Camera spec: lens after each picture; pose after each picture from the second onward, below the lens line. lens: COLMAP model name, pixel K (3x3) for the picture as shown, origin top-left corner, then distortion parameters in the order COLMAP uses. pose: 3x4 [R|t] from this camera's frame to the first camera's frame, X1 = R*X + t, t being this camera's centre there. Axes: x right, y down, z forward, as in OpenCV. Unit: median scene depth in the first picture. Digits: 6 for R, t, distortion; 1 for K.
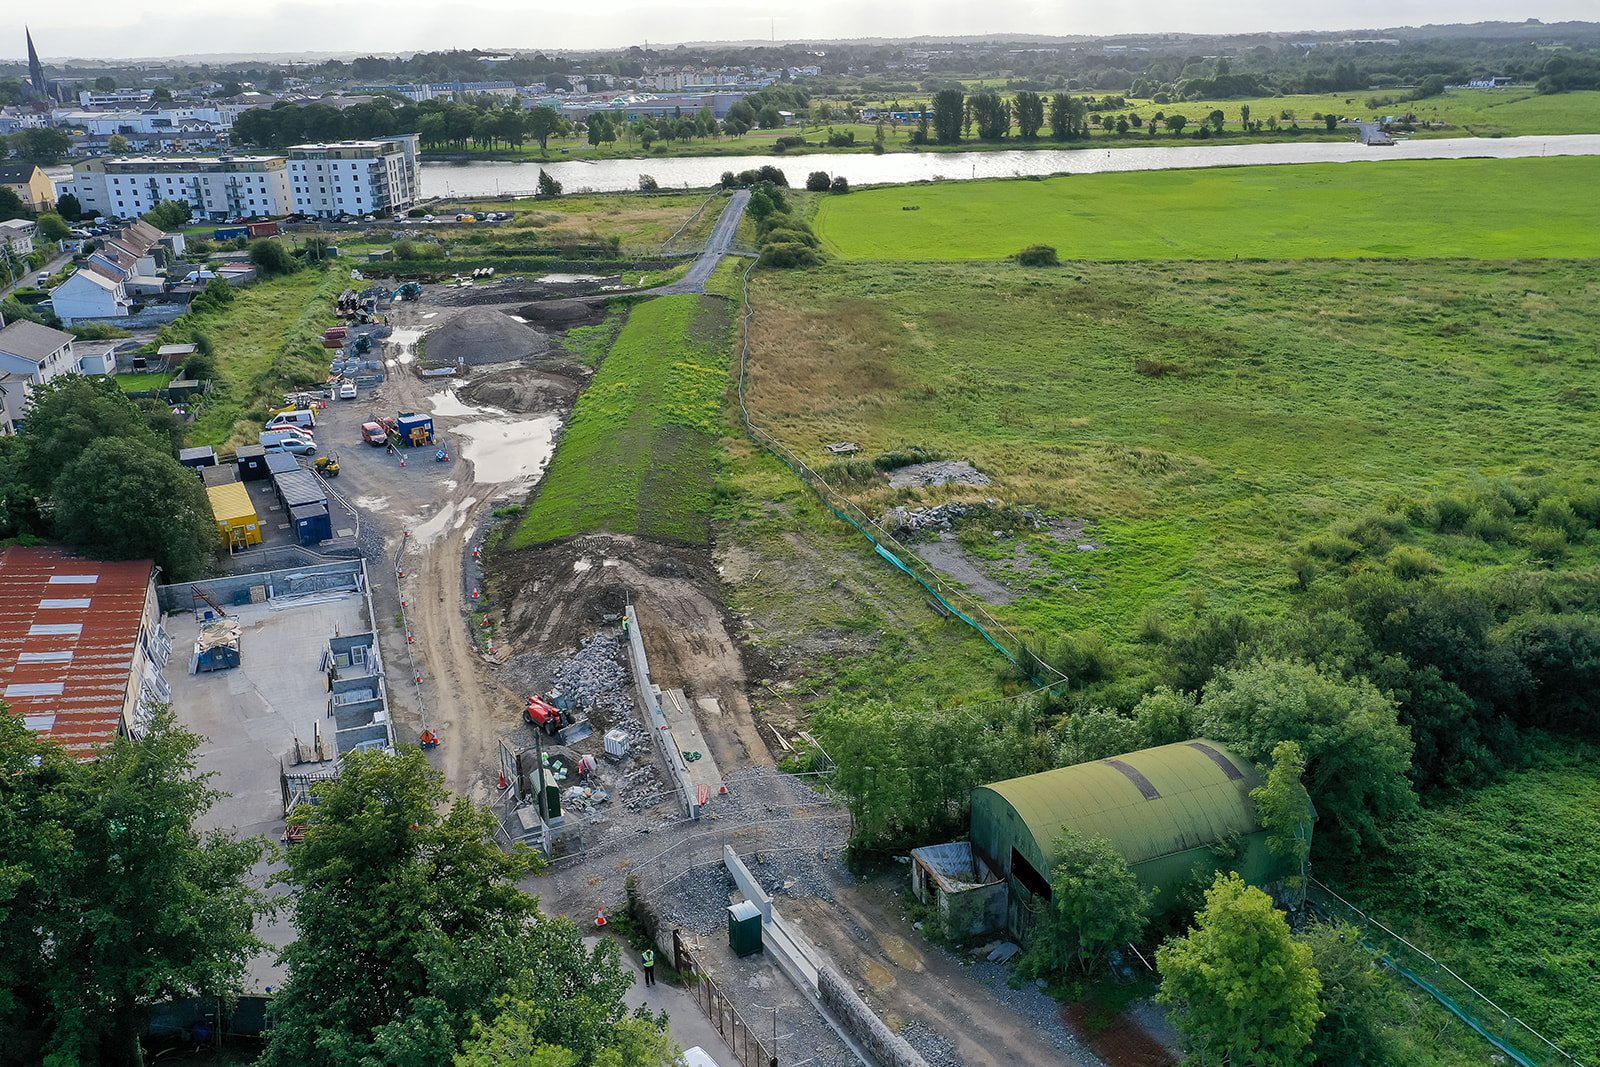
lens RADIAL K [[1263.1, 0, 796.0], [0, 1263.1, 533.6], [0, 0, 1]] dist [0.002134, 0.007256]
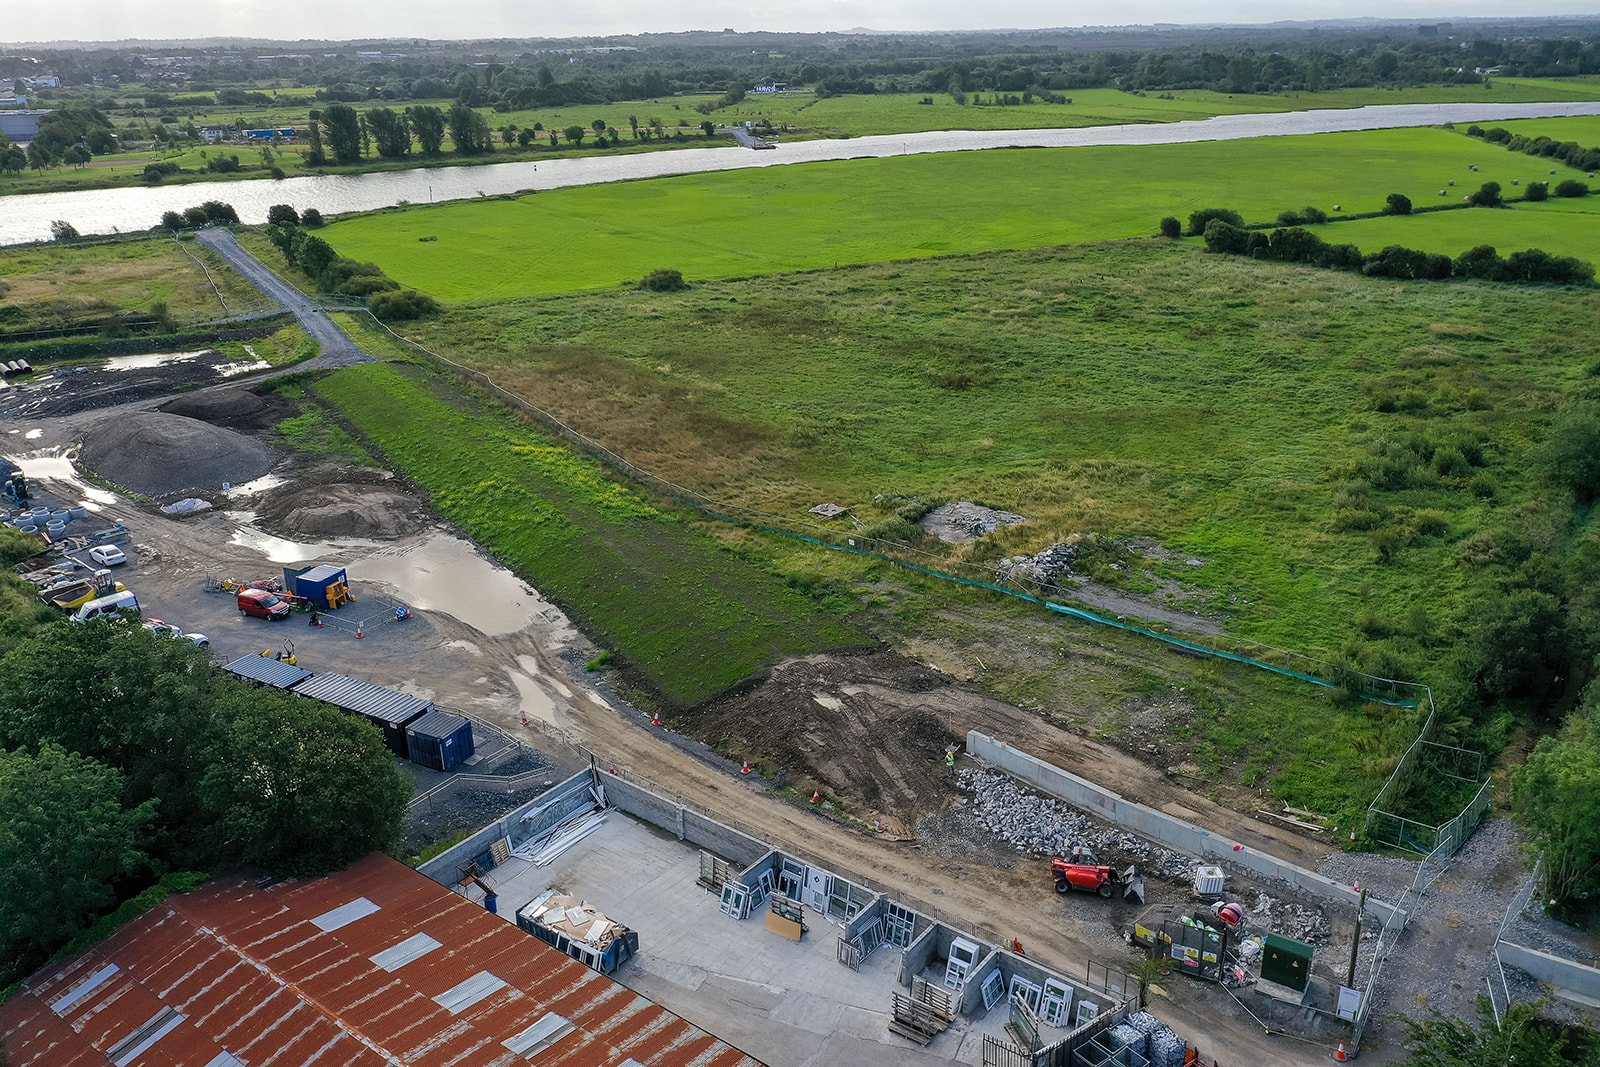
lens RADIAL K [[1263.1, 0, 796.0], [0, 1263.1, 533.6], [0, 0, 1]] dist [0.002134, 0.007256]
pose [[0.848572, -0.188762, 0.494262, -0.242381], [0.190369, 0.980556, 0.047648, -0.054062], [-0.493646, 0.053659, 0.868006, 0.107524]]
